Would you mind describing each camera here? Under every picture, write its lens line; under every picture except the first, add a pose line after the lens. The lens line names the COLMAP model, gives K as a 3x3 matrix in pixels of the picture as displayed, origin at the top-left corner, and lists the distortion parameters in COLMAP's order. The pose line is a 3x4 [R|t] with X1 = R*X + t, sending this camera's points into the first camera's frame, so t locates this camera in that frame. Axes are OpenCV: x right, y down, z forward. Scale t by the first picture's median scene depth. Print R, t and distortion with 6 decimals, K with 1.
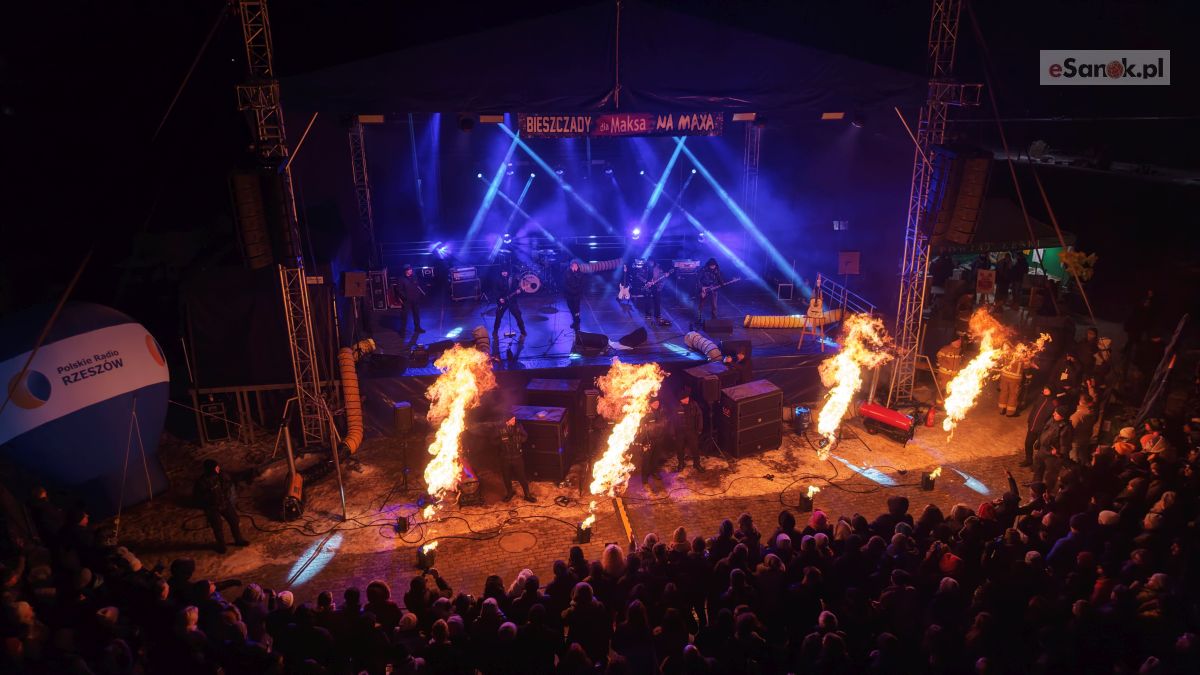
lens RADIAL K [[801.4, 0, 599.6], [0, 801.4, 343.1], [0, 0, 1]] dist [0.014213, -0.023823]
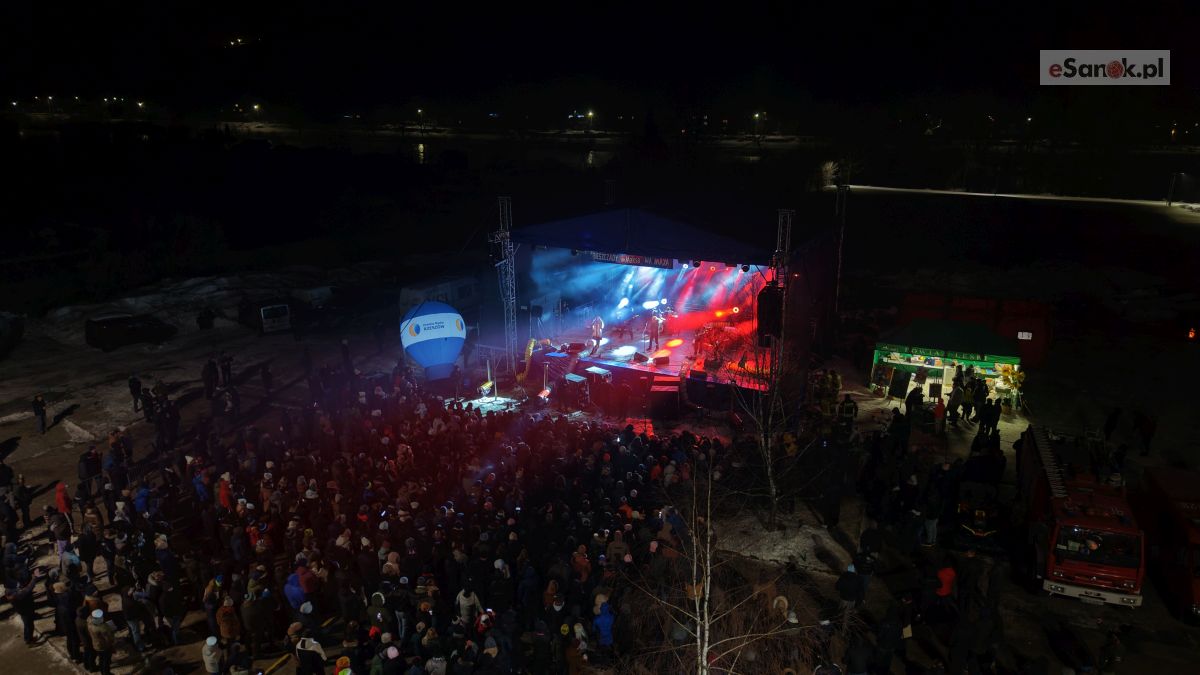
lens RADIAL K [[801.4, 0, 599.6], [0, 801.4, 343.1], [0, 0, 1]] dist [0.014213, -0.023823]
pose [[0.807031, 0.171024, -0.565201, 1.136799], [-0.197921, 0.980118, 0.013969, -0.052294], [0.556353, 0.100592, 0.824835, -0.780314]]
